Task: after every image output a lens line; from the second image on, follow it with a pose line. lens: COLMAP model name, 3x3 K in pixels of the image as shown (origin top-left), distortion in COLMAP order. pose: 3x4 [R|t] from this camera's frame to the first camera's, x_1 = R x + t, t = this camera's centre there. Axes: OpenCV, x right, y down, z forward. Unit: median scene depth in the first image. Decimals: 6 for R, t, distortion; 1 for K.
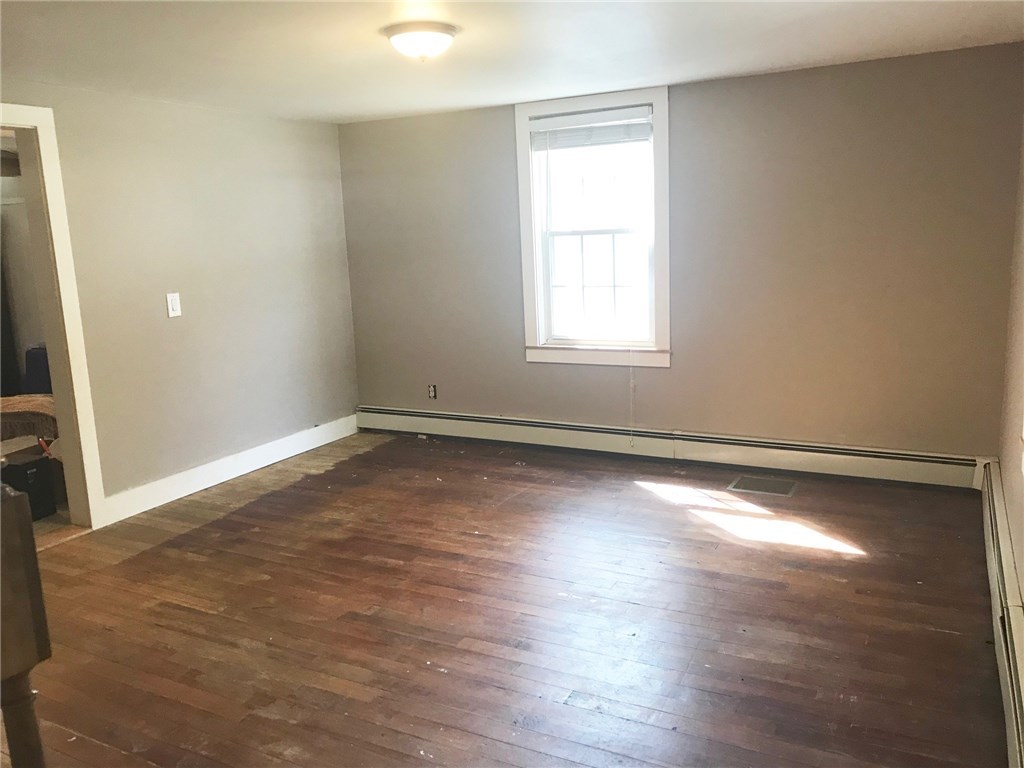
lens RADIAL K [[848.1, 0, 504.0], [0, 848.1, 383.8], [0, 0, 1]] dist [0.069349, -0.047368]
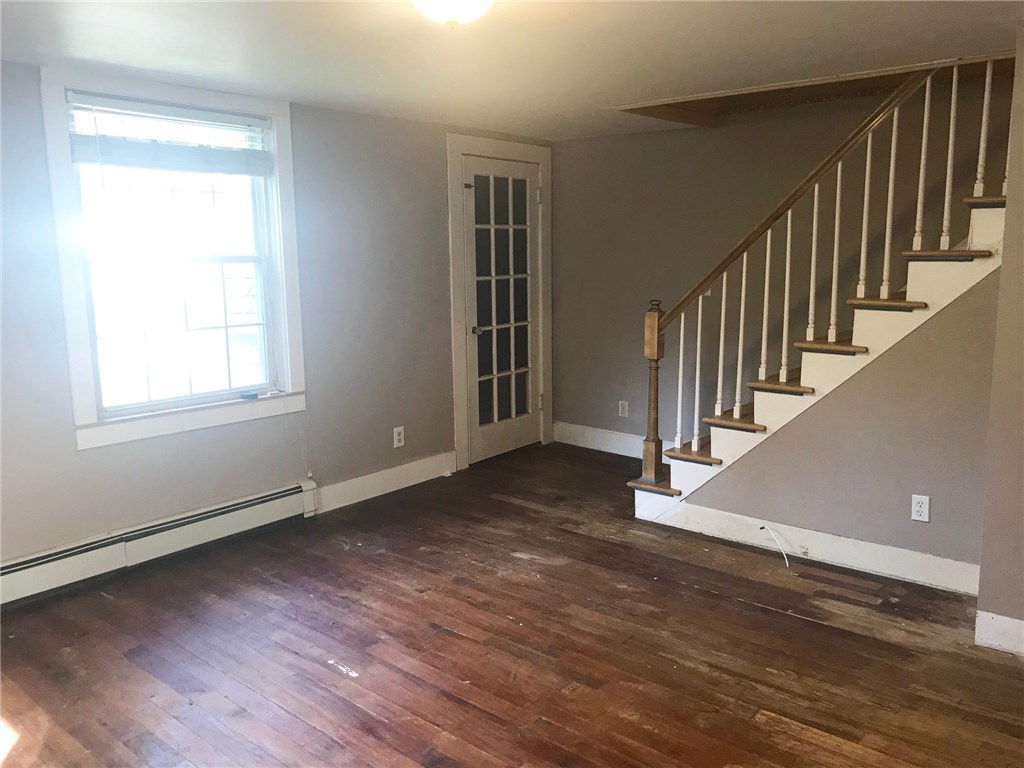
lens RADIAL K [[848.1, 0, 514.8], [0, 848.1, 382.7], [0, 0, 1]] dist [0.069349, -0.047368]
pose [[-0.975876, 0.020615, 0.217350, -0.280373], [0.093440, 0.939184, 0.330457, -0.297534], [-0.197320, 0.342794, -0.918454, 1.622500]]
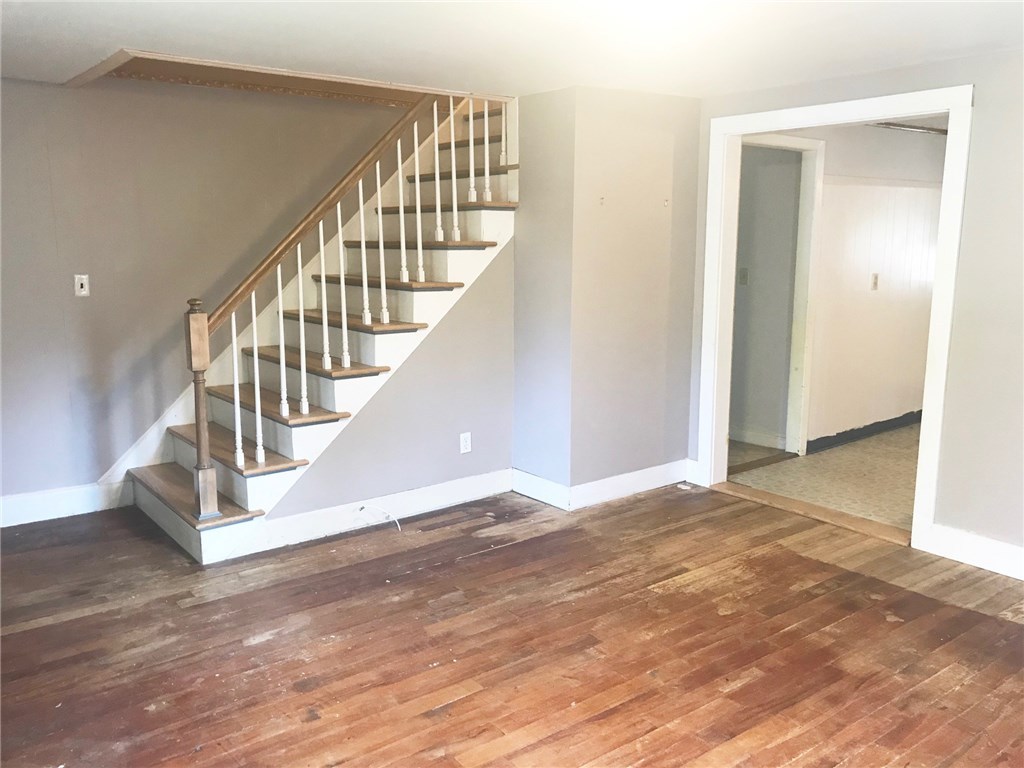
lens RADIAL K [[848.1, 0, 508.0], [0, 848.1, 379.7], [0, 0, 1]] dist [0.069349, -0.047368]
pose [[-0.406992, 0.199778, -0.891317, 0.605428], [-0.157847, 0.945727, 0.284049, -0.240483], [0.899690, 0.256297, -0.353369, 1.112646]]
